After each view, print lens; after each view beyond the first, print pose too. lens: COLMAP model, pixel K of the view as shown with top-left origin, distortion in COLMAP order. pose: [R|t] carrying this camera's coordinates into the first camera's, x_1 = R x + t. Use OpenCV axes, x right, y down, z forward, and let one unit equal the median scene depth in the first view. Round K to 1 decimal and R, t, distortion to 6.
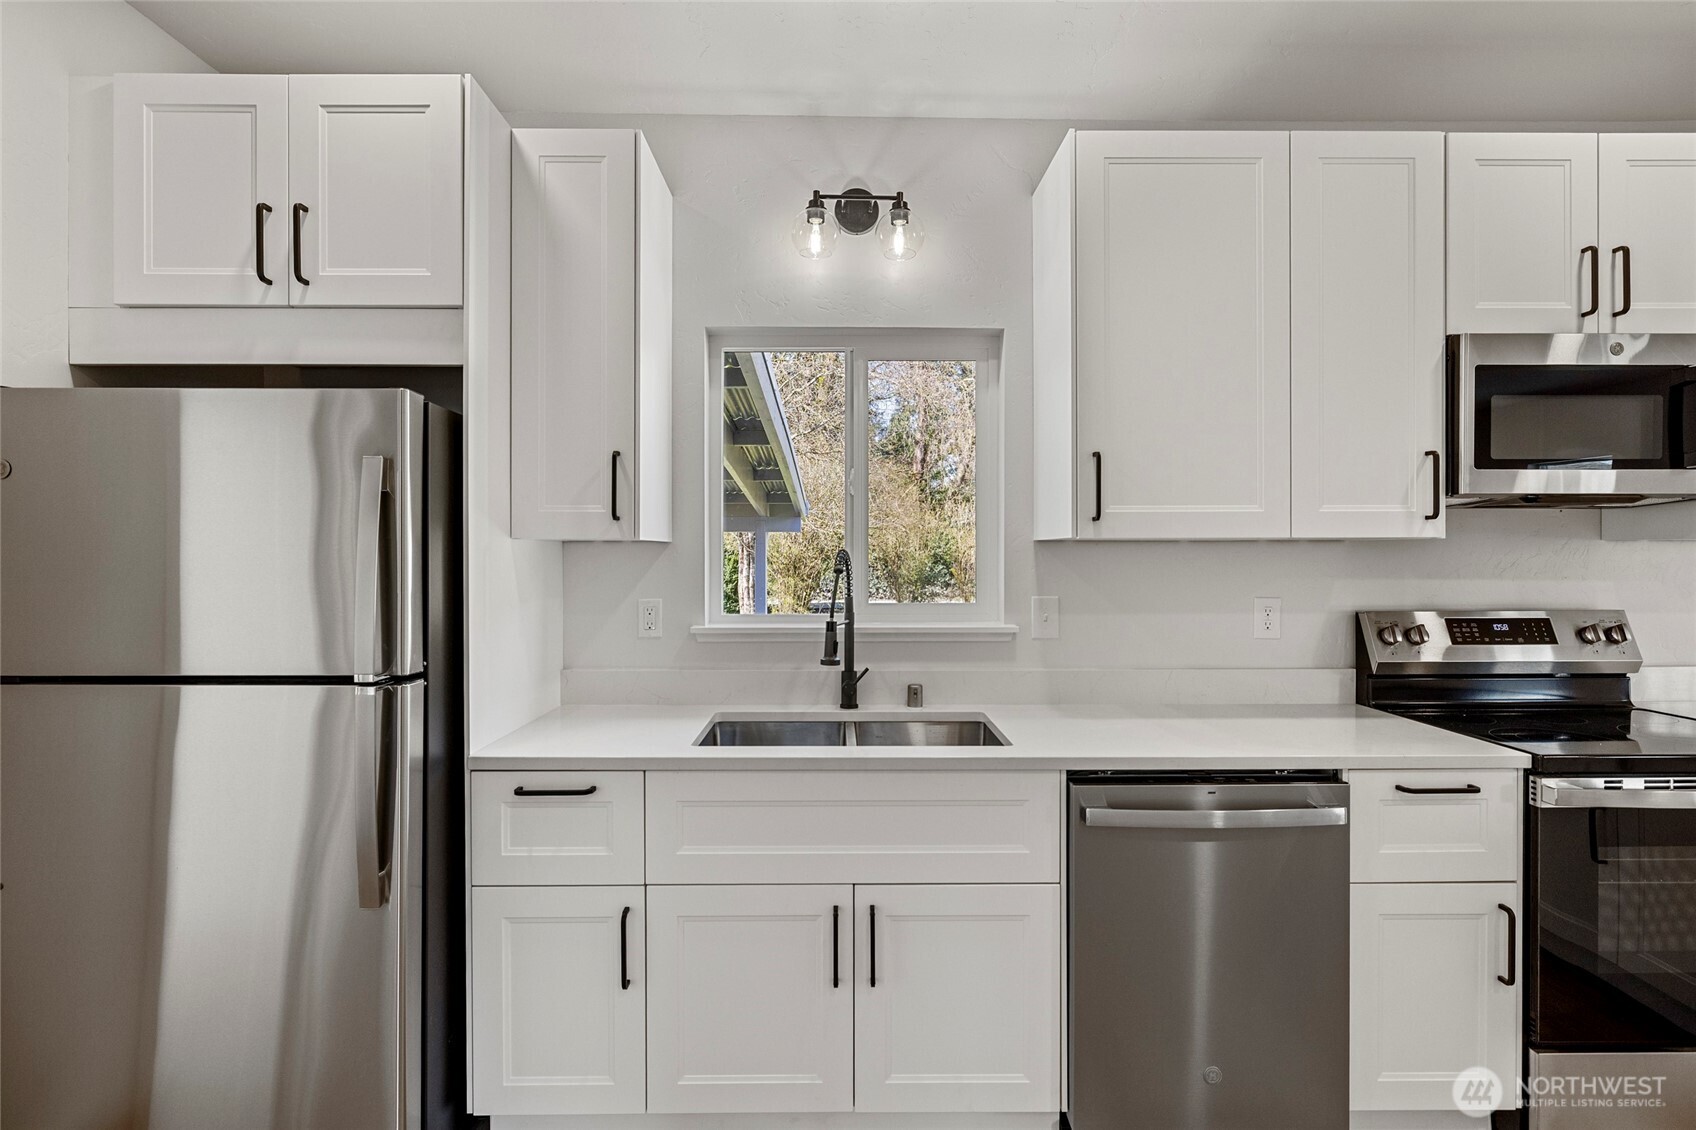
lens RADIAL K [[835.3, 0, 844.7], [0, 835.3, 559.7], [0, 0, 1]] dist [0.004660, 0.000651]
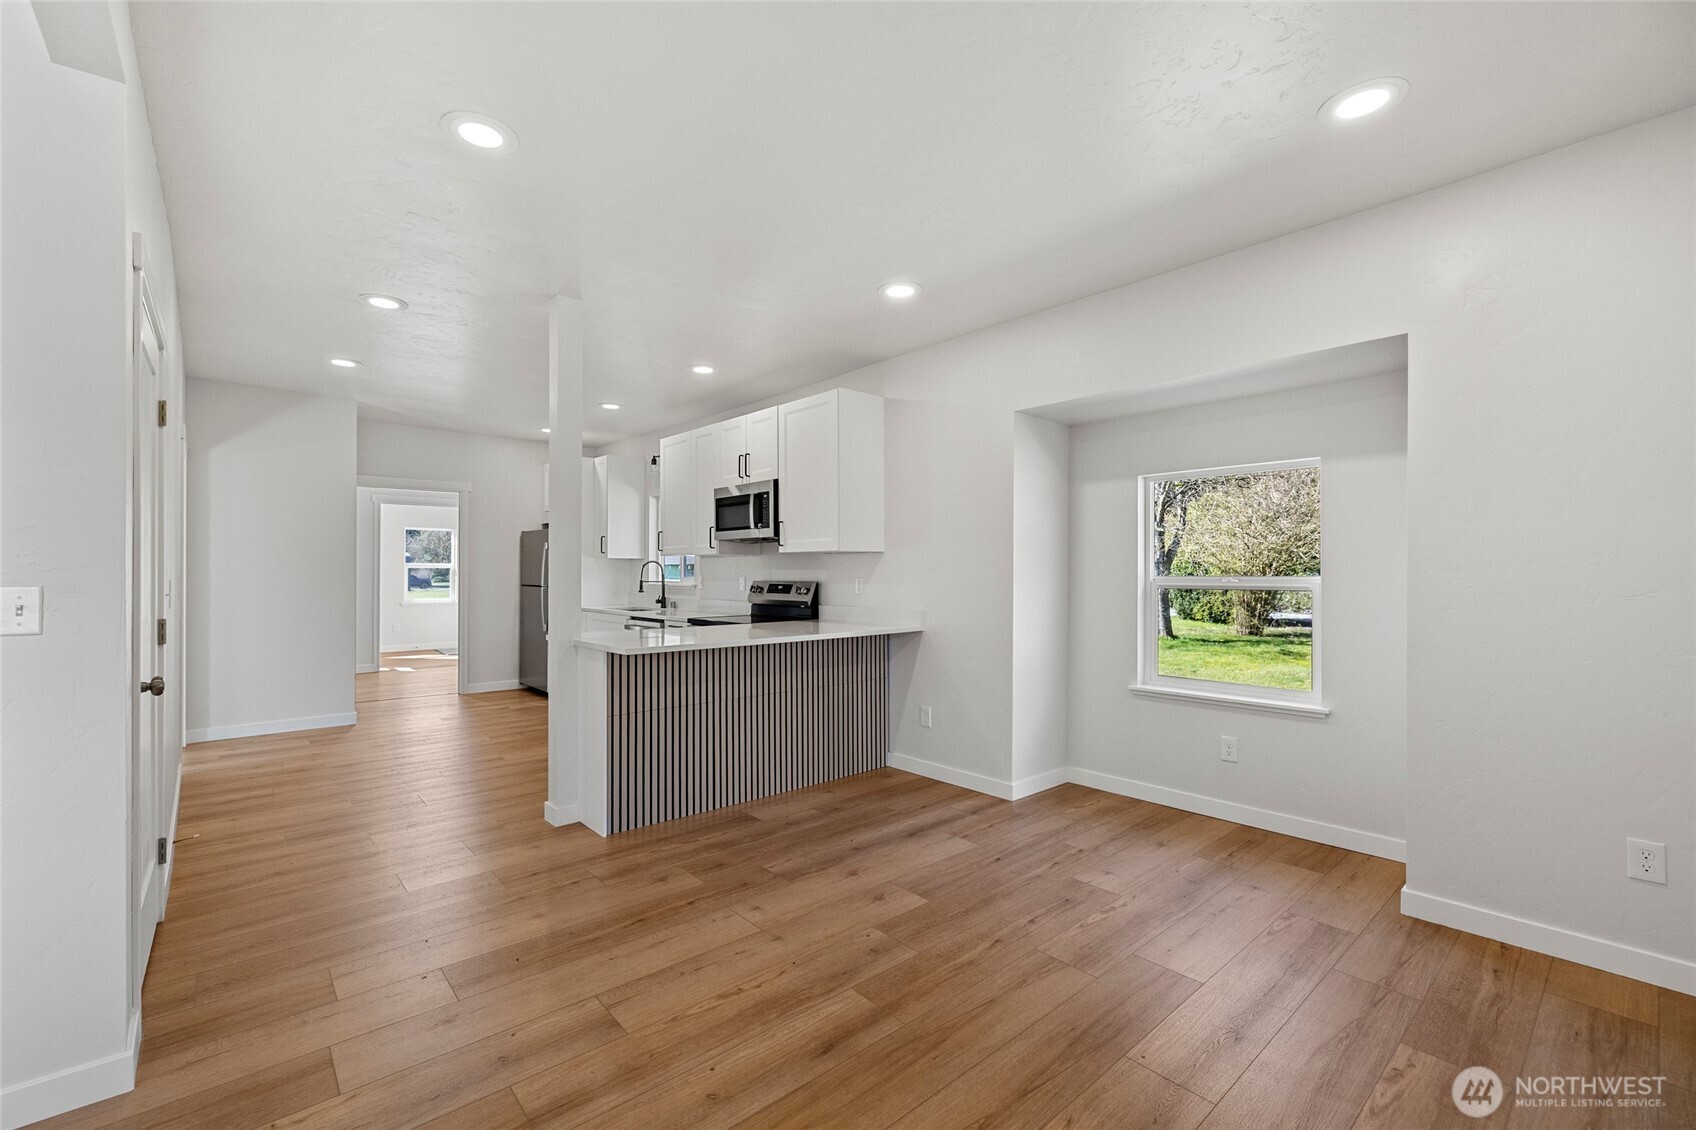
lens RADIAL K [[718.4, 0, 833.6], [0, 718.4, 574.7], [0, 0, 1]] dist [-0.002056, 0.000073]
pose [[0.648449, 0.005169, -0.761240, 3.010806], [-0.008718, 0.999962, -0.000637, 0.047113], [0.761208, 0.007049, 0.648470, -0.391021]]
